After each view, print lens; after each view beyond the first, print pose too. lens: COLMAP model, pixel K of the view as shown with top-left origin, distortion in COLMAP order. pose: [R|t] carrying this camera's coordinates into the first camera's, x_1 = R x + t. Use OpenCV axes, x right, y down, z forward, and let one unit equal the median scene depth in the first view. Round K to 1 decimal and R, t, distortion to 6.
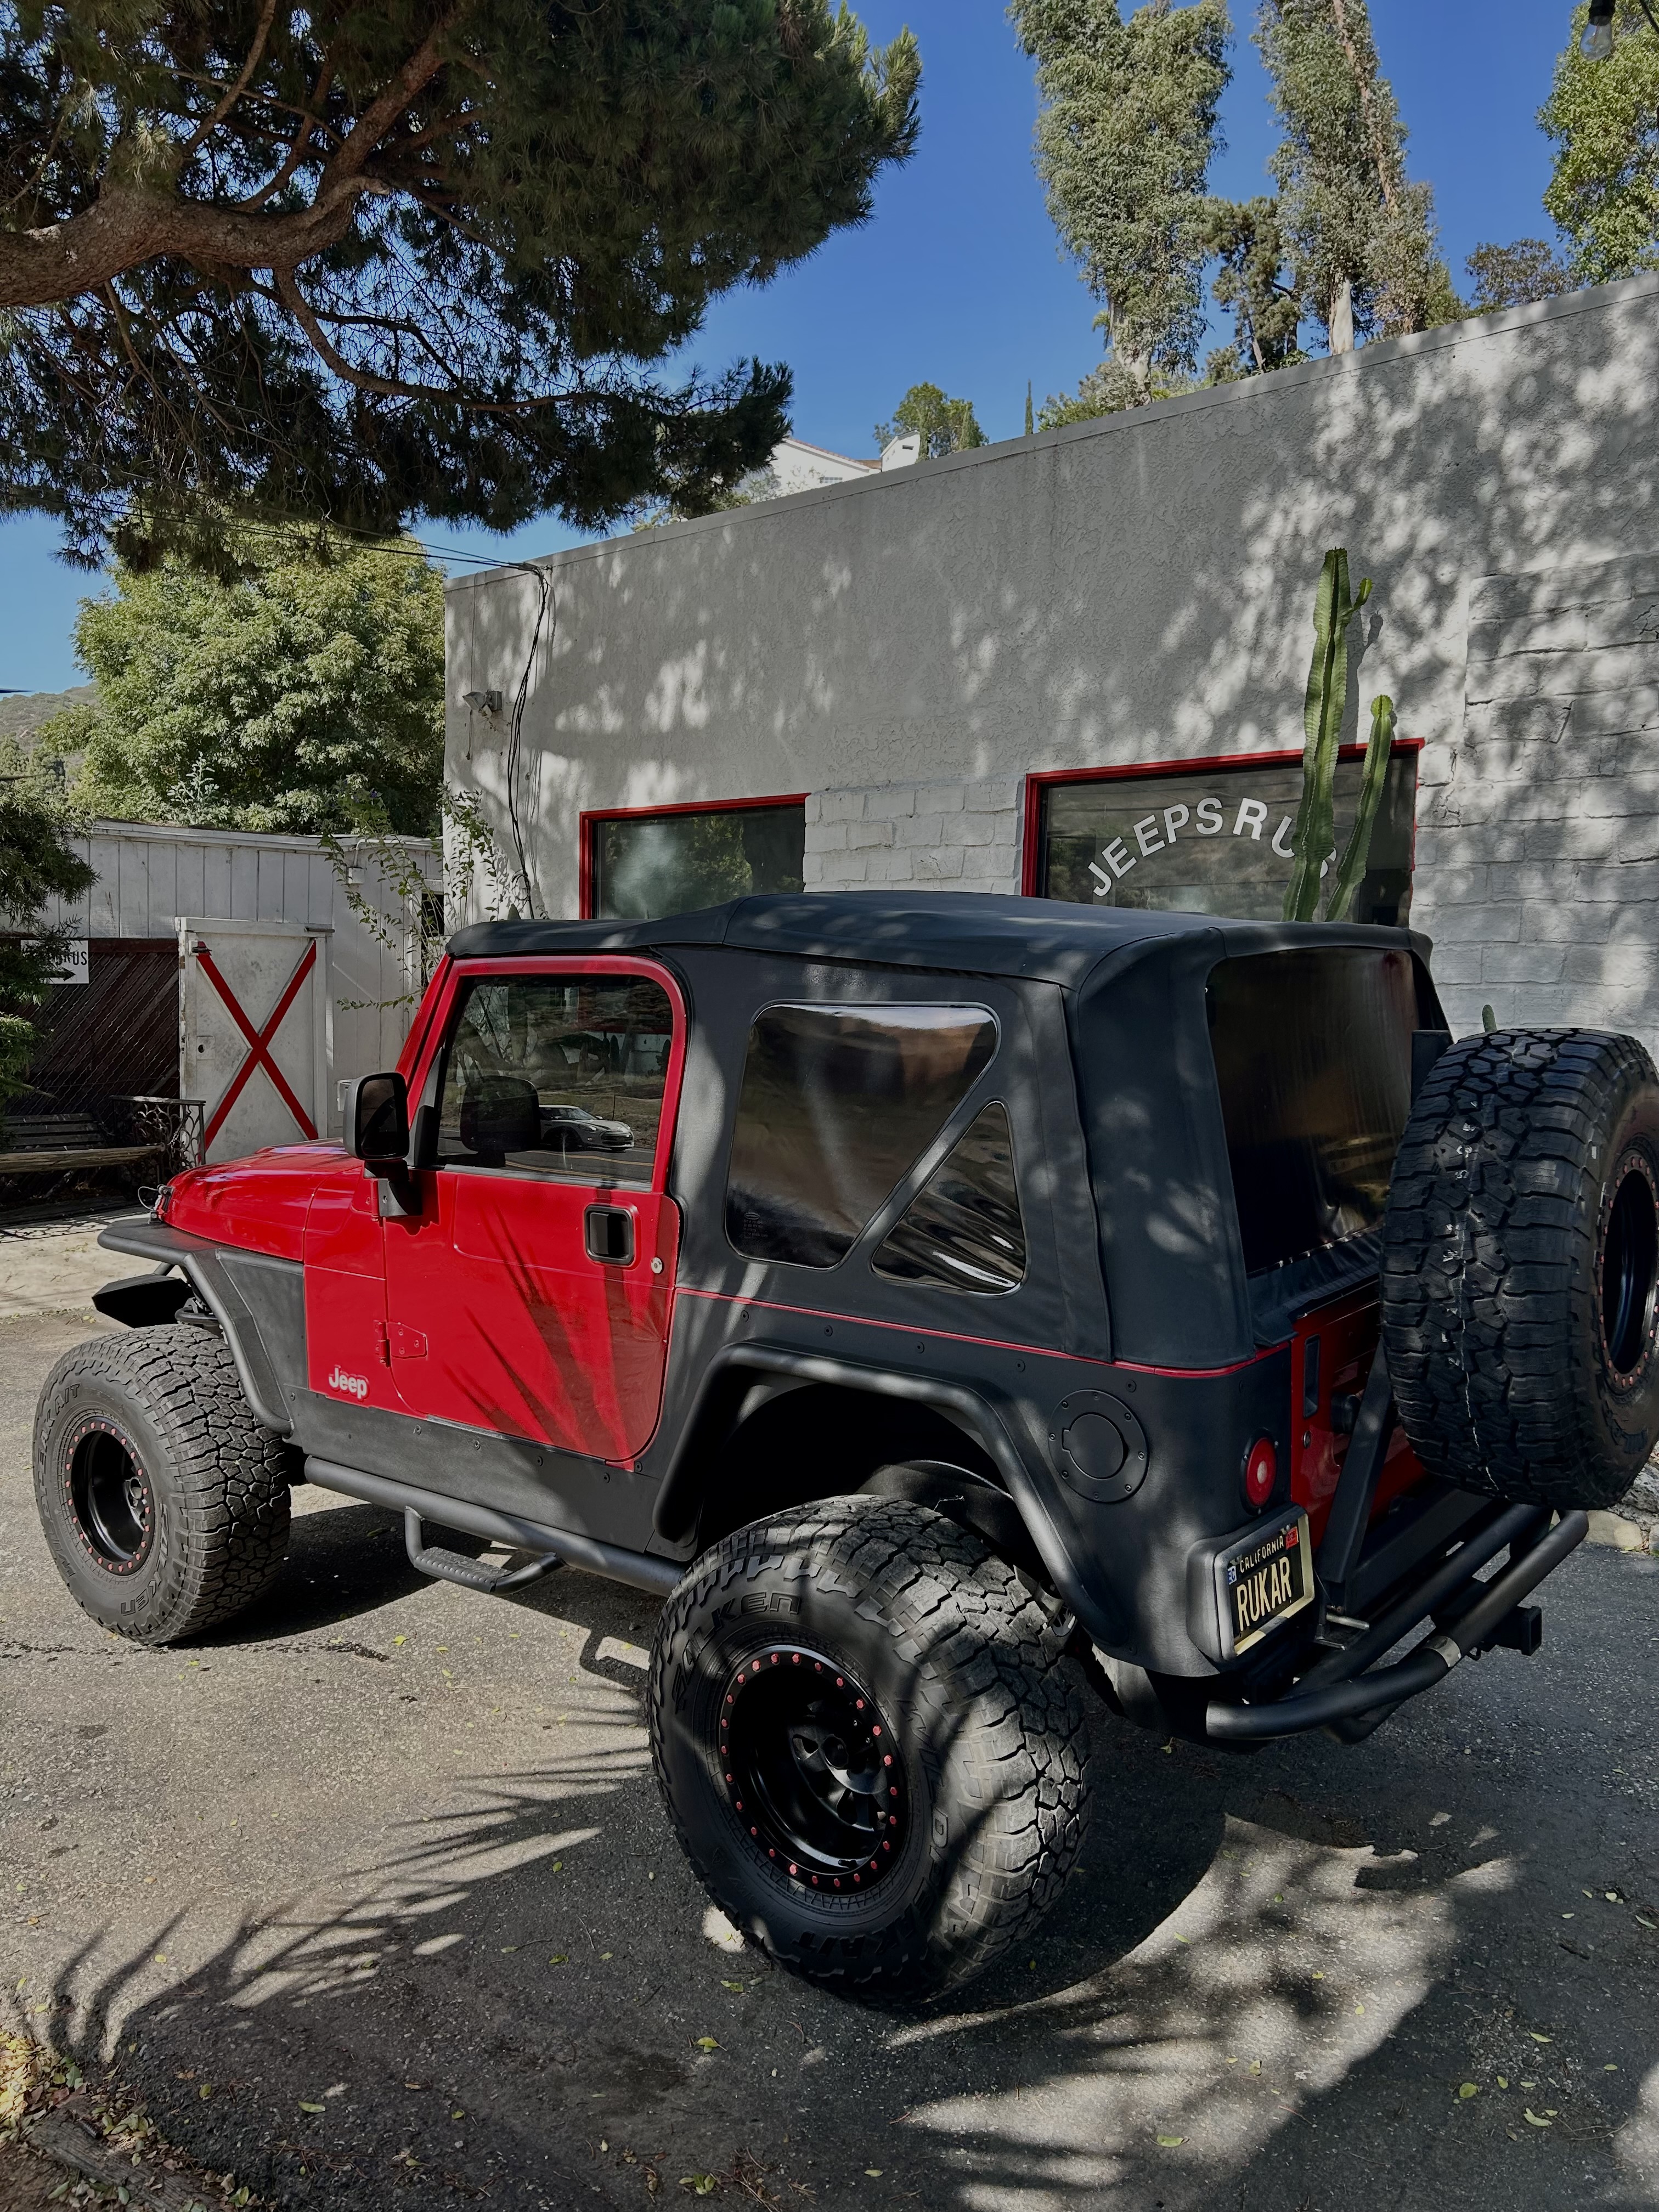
lens RADIAL K [[1656.5, 0, 830.2], [0, 1656.5, 1177.0], [0, 0, 1]] dist [-0.002478, 0.000314]
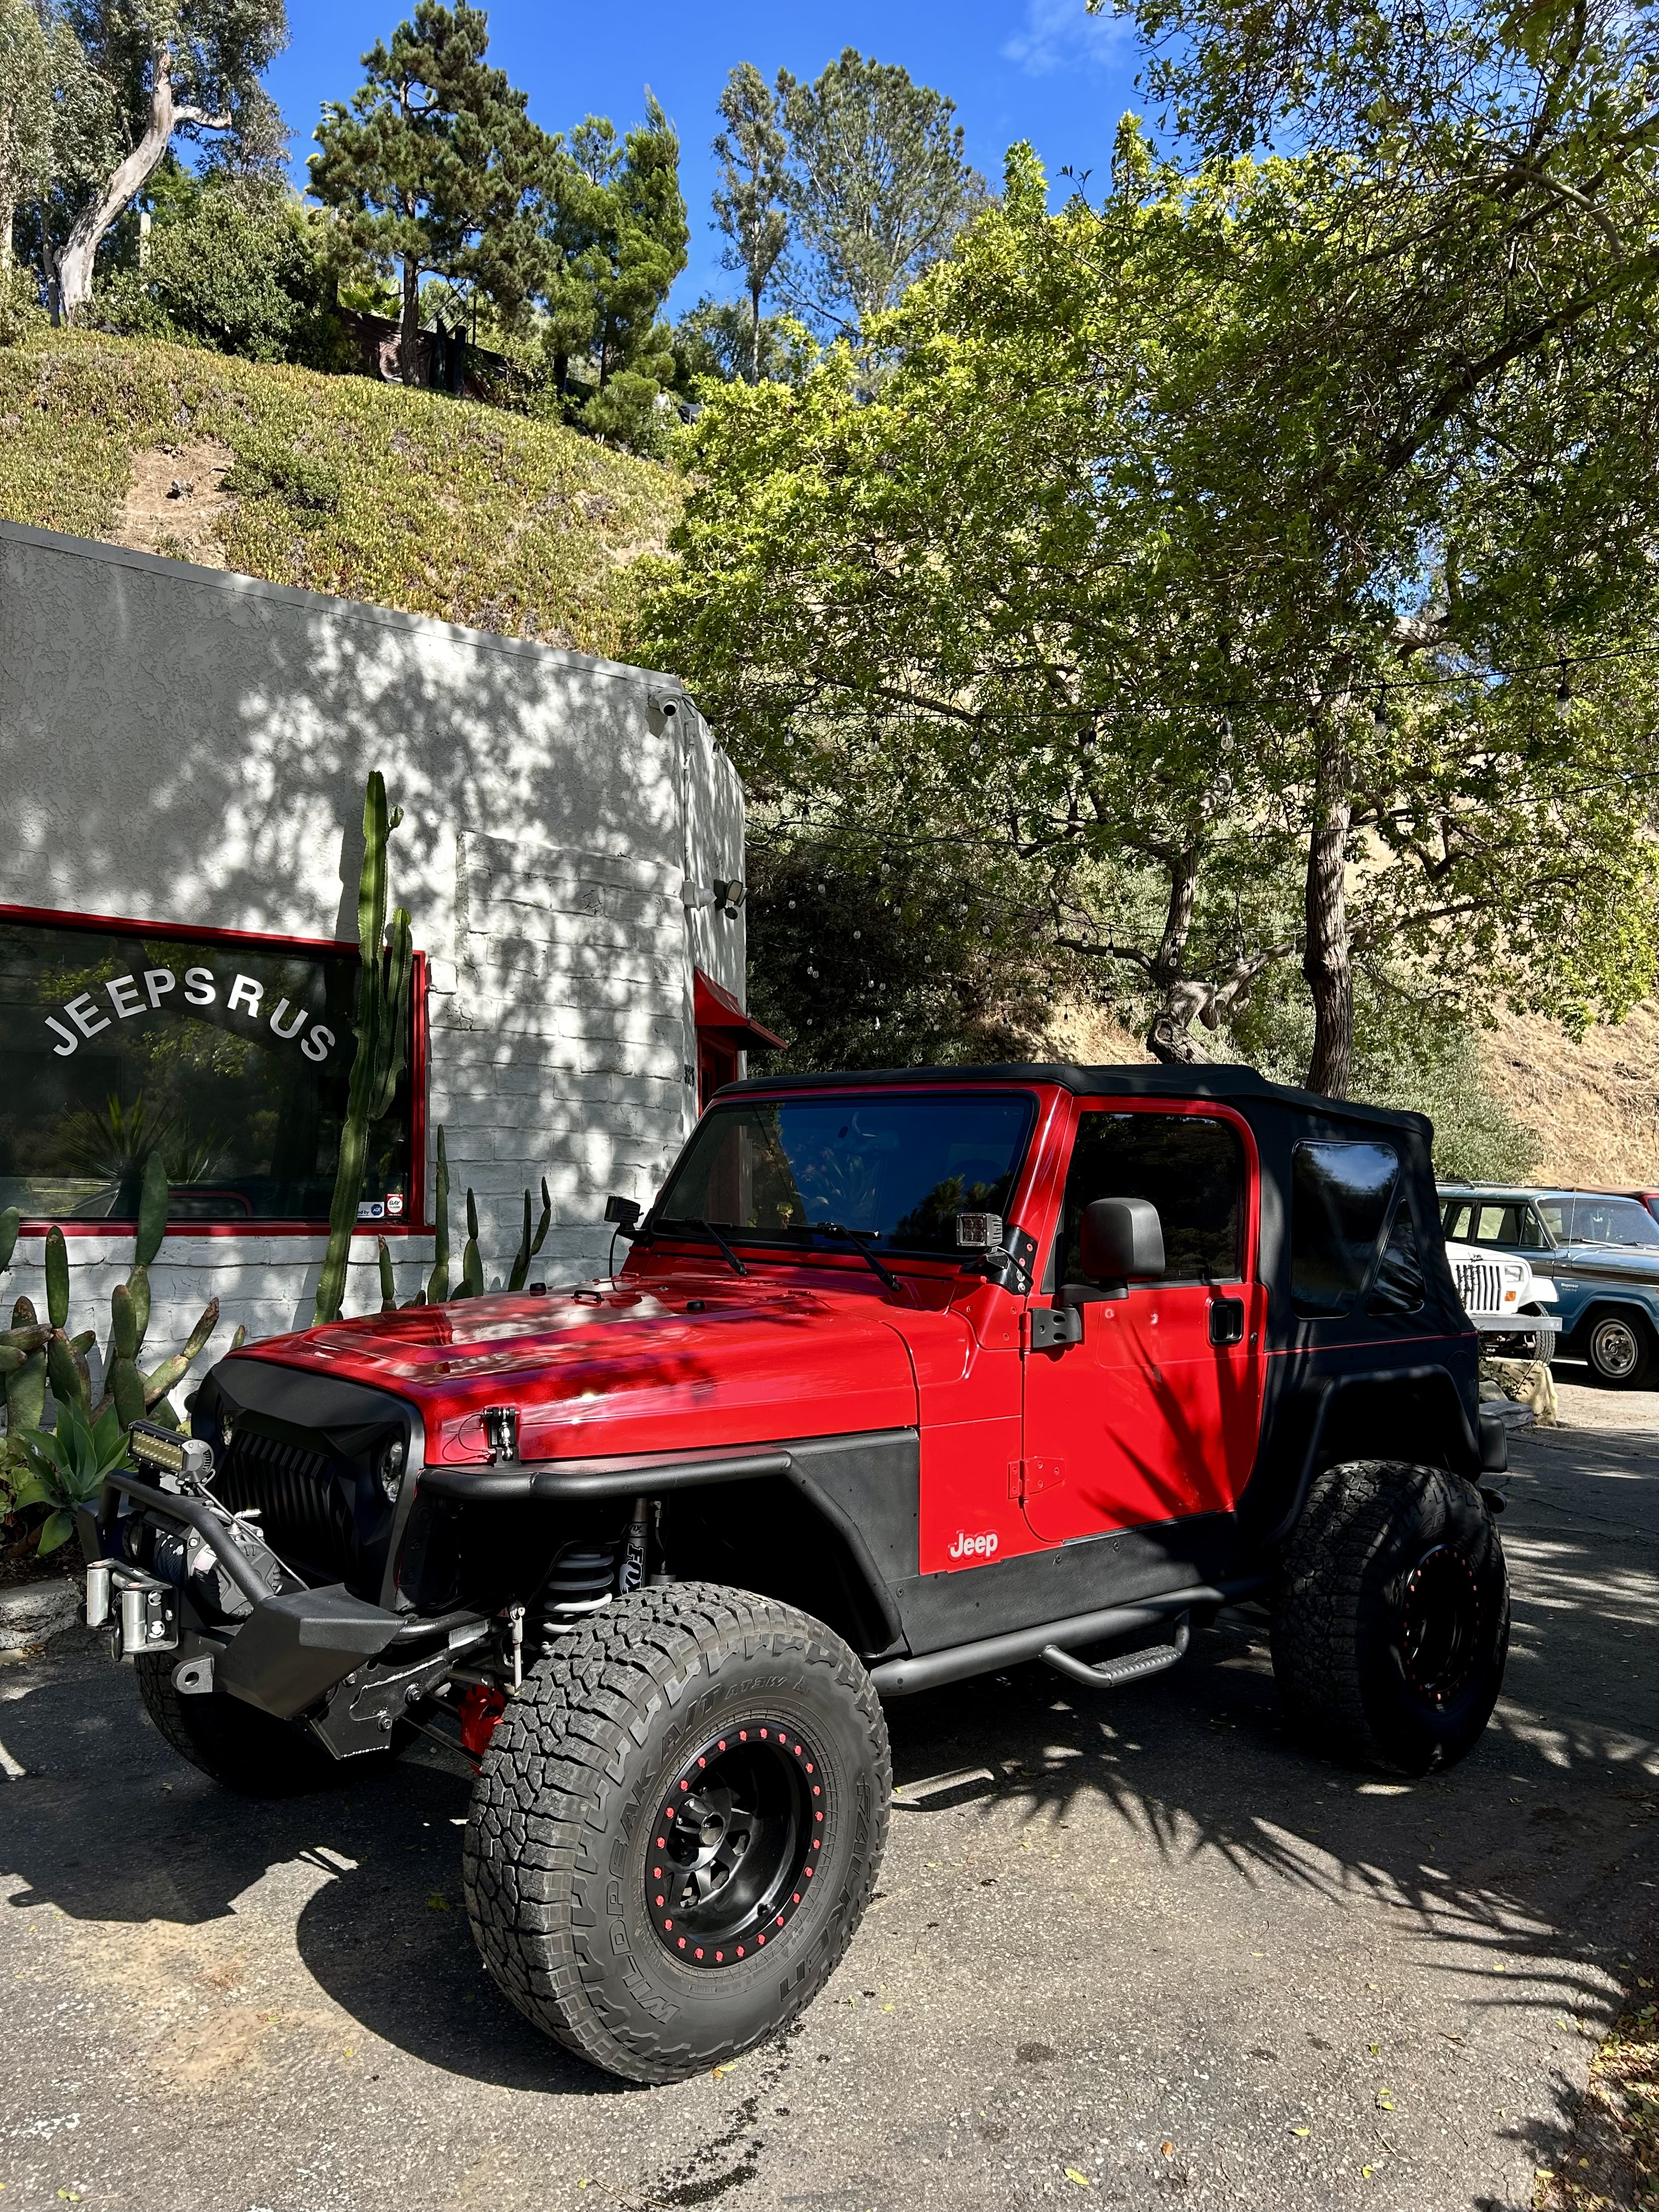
lens RADIAL K [[1679.7, 0, 829.5], [0, 1679.7, 1106.0], [0, 0, 1]] dist [0.014336, 0.003583]
pose [[0.180717, 0.055646, 0.981960, -0.750732], [0.111804, 0.990764, -0.076721, -0.034475], [-0.977160, 0.123652, 0.172827, 0.531603]]
